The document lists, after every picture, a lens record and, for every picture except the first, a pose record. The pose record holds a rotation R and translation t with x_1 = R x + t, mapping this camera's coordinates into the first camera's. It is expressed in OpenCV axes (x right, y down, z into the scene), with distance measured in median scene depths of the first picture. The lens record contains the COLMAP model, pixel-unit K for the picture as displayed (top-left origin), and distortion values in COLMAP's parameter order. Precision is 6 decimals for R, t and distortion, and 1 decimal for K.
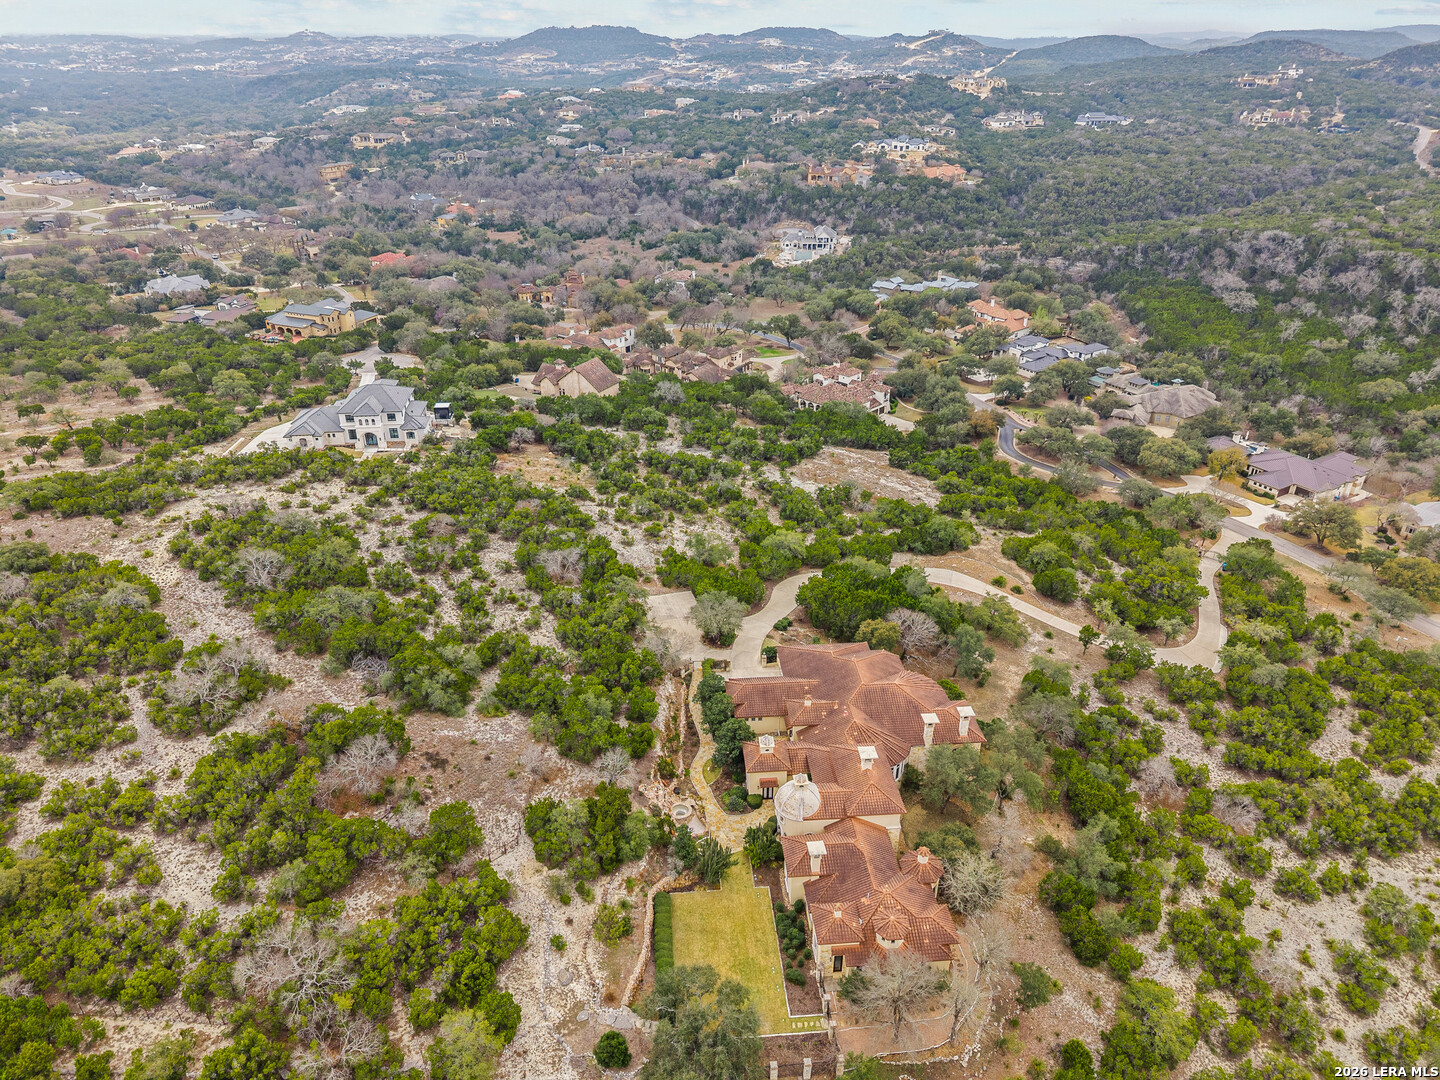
lens RADIAL K [[962.6, 0, 723.7], [0, 962.6, 542.6], [0, 0, 1]] dist [0.021125, -0.020777]
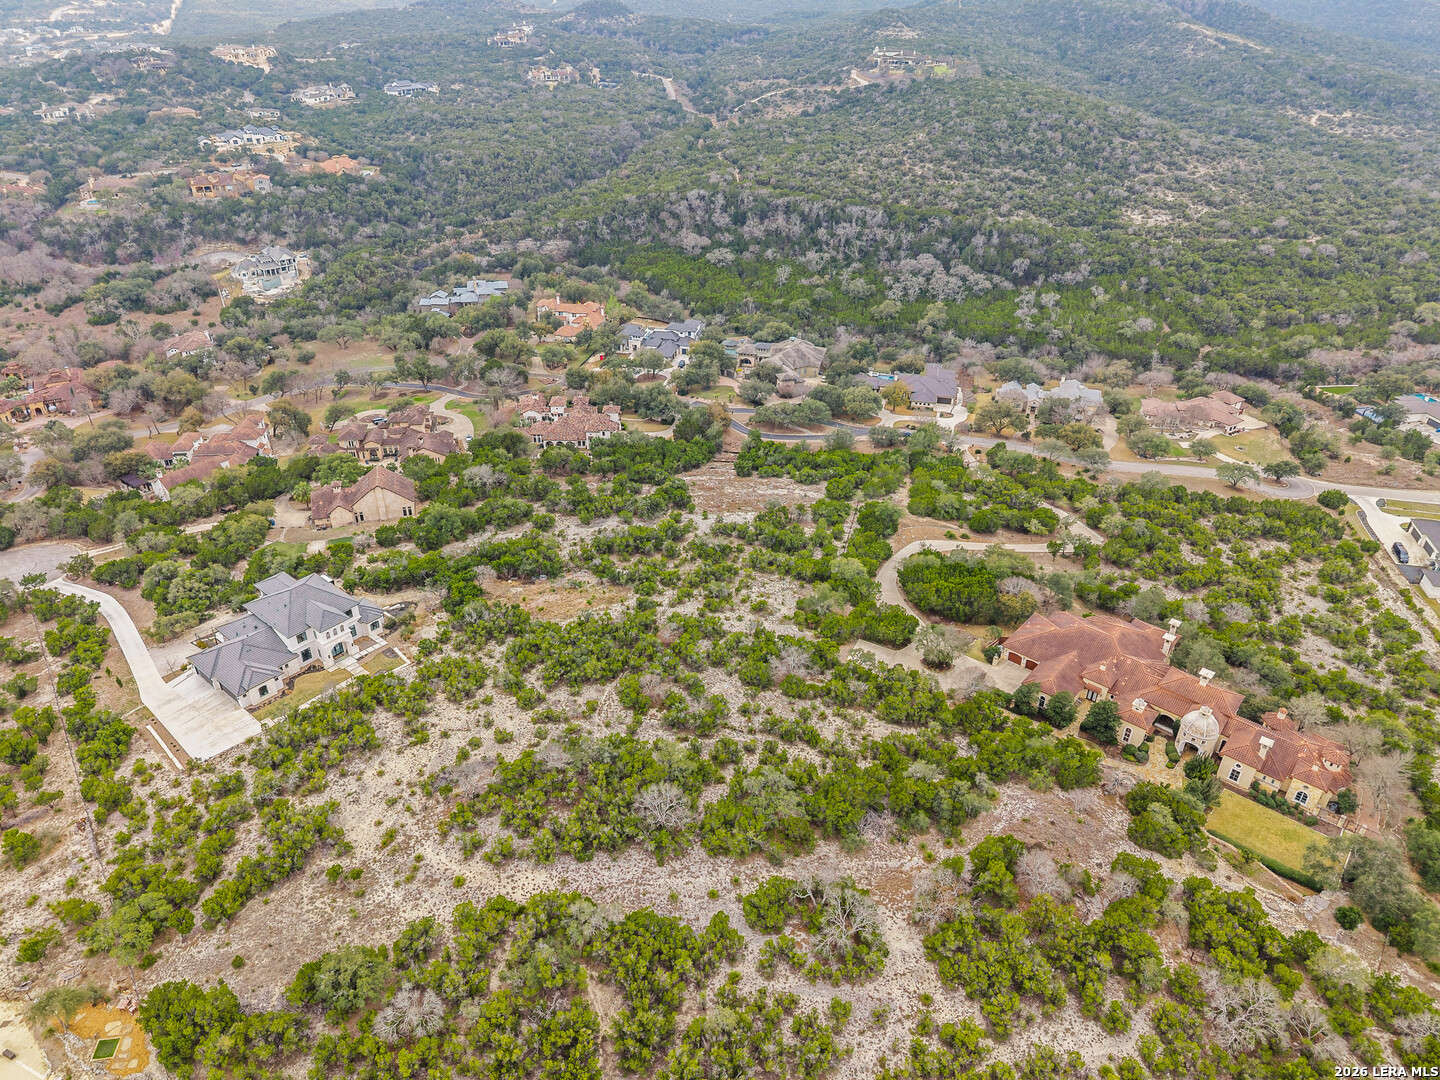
lens RADIAL K [[962.6, 0, 725.2], [0, 962.6, 538.0], [0, 0, 1]] dist [0.021125, -0.020777]
pose [[0.712230, -0.354872, 0.605635, -0.479293], [0.323895, 0.931599, 0.164969, -0.180523], [-0.622752, 0.078667, 0.778455, 0.133250]]
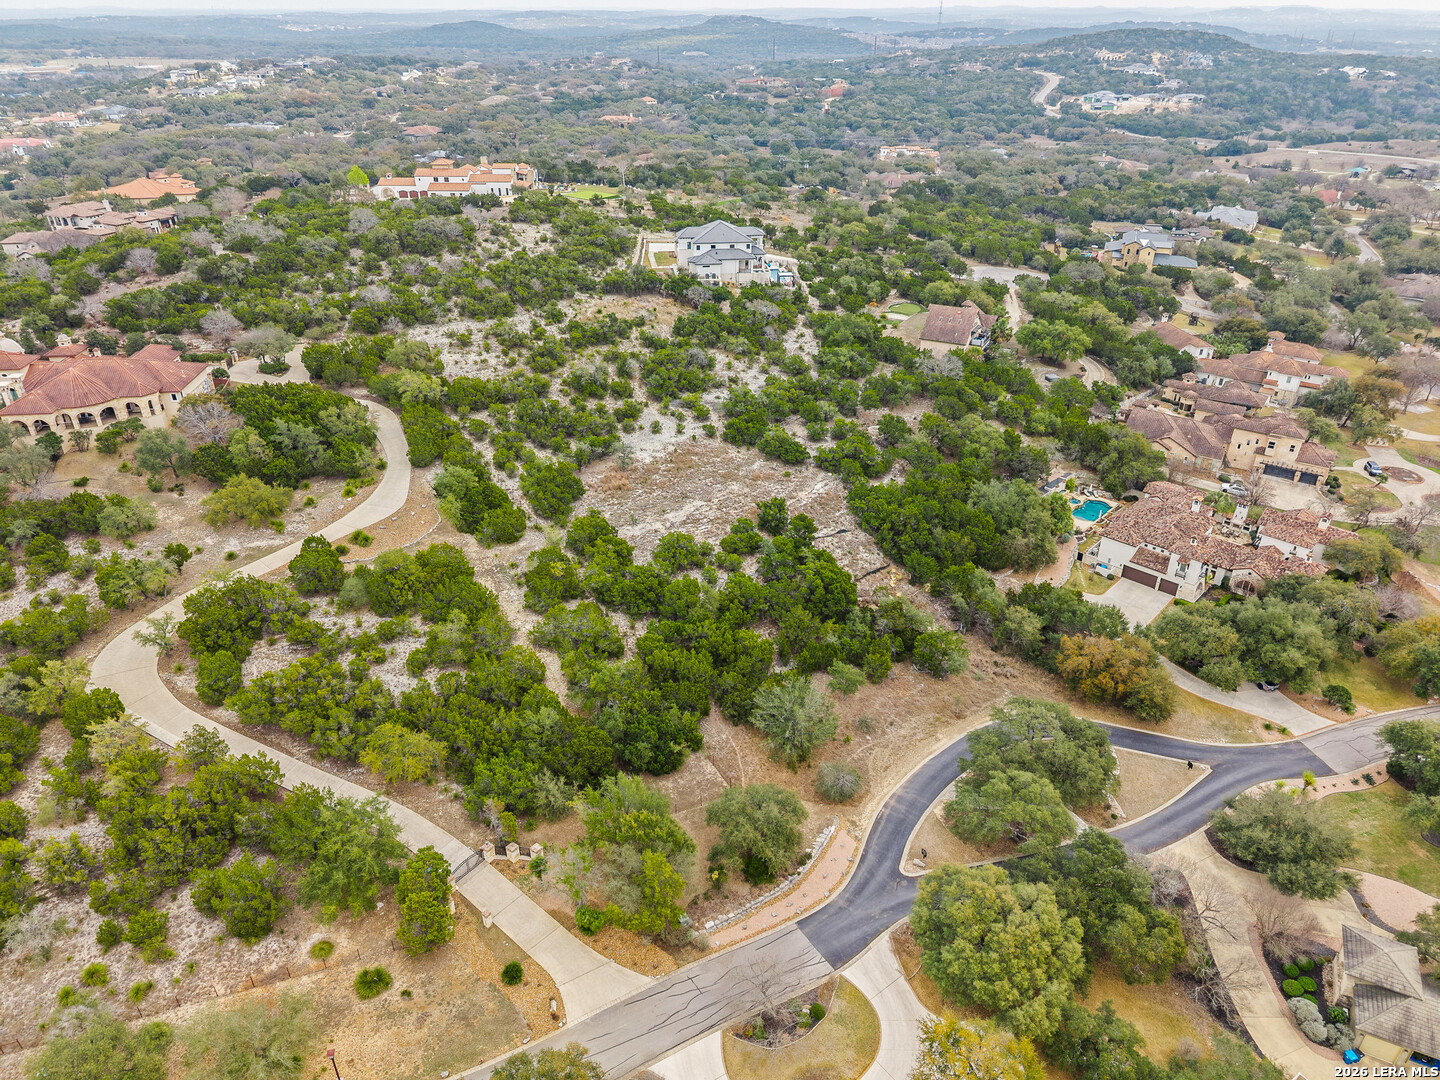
lens RADIAL K [[962.6, 0, 721.7], [0, 962.6, 546.2], [0, 0, 1]] dist [0.021125, -0.020777]
pose [[0.012571, 0.488352, -0.872556, 0.668681], [-0.475111, 0.770745, 0.424525, -0.290058], [0.879836, 0.409225, 0.241710, 0.734039]]
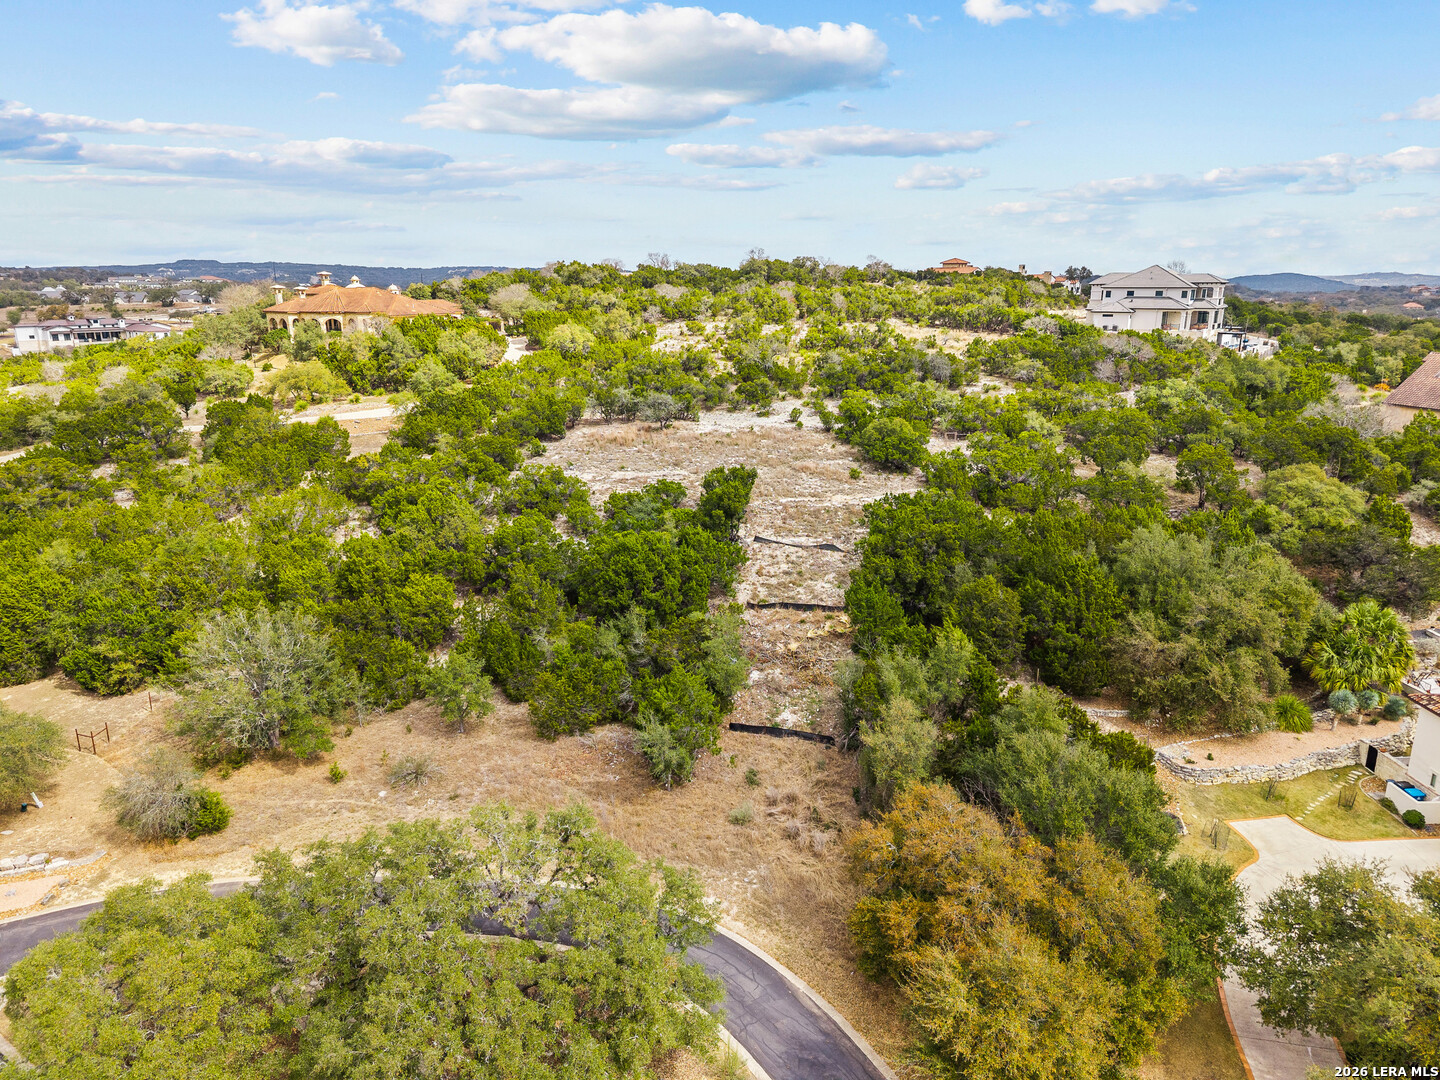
lens RADIAL K [[962.6, 0, 719.6], [0, 962.6, 543.2], [0, 0, 1]] dist [0.021125, -0.020777]
pose [[-0.683010, 0.193621, -0.704279, 0.406169], [-0.345907, 0.763497, 0.545362, -0.246402], [0.643308, 0.616103, -0.454501, 1.054547]]
